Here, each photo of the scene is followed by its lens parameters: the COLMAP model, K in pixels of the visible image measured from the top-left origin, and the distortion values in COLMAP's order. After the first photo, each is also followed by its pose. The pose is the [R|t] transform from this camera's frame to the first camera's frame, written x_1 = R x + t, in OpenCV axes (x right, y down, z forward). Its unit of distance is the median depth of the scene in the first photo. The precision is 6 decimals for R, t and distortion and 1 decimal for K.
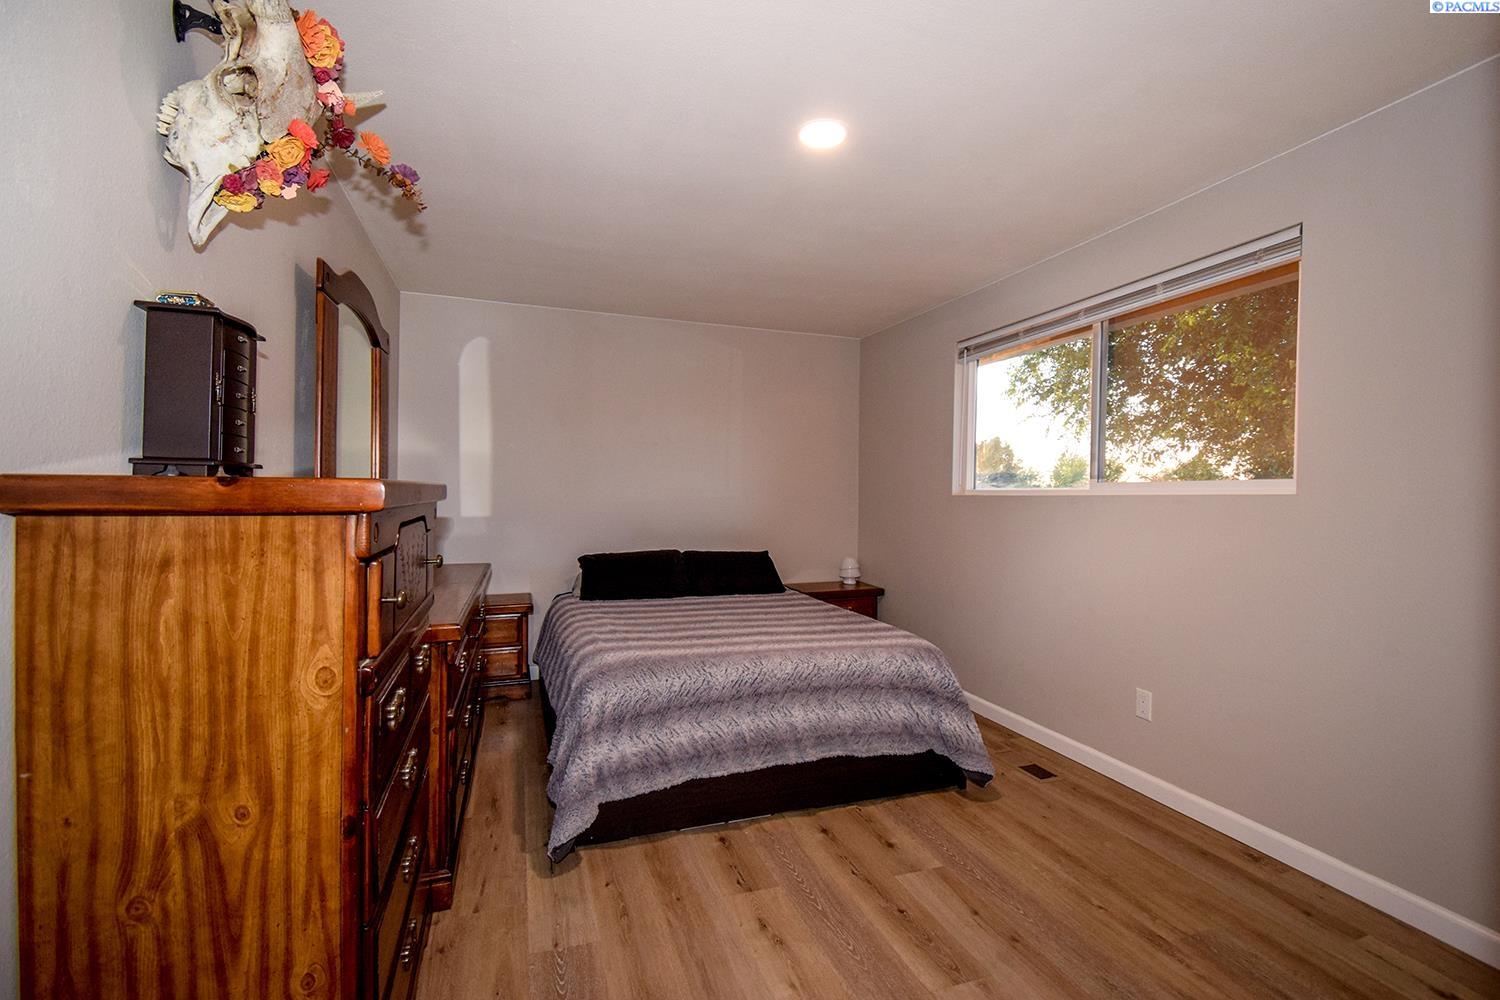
lens RADIAL K [[656.0, 0, 726.3], [0, 656.0, 487.8], [0, 0, 1]] dist [0.015306, -0.000928]
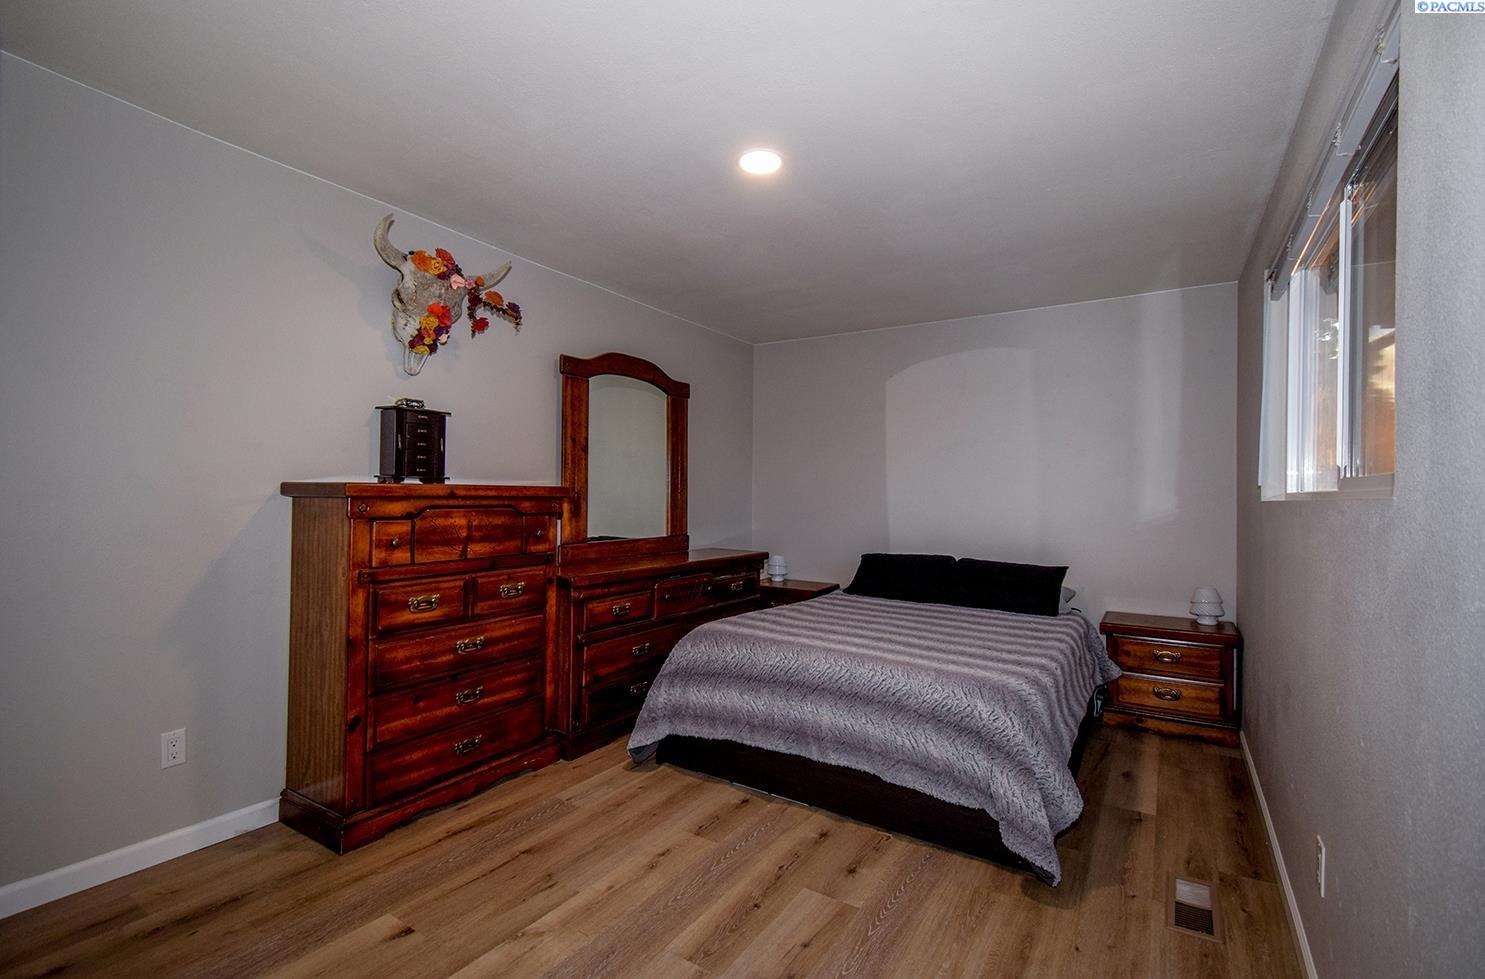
lens RADIAL K [[649.4, 0, 753.3], [0, 649.4, 487.0], [0, 0, 1]] dist [0.015306, -0.000928]
pose [[0.631653, -0.009519, -0.775193, 0.838771], [-0.003121, 0.999885, -0.014821, 0.012193], [0.775245, 0.011781, 0.631551, 0.287985]]
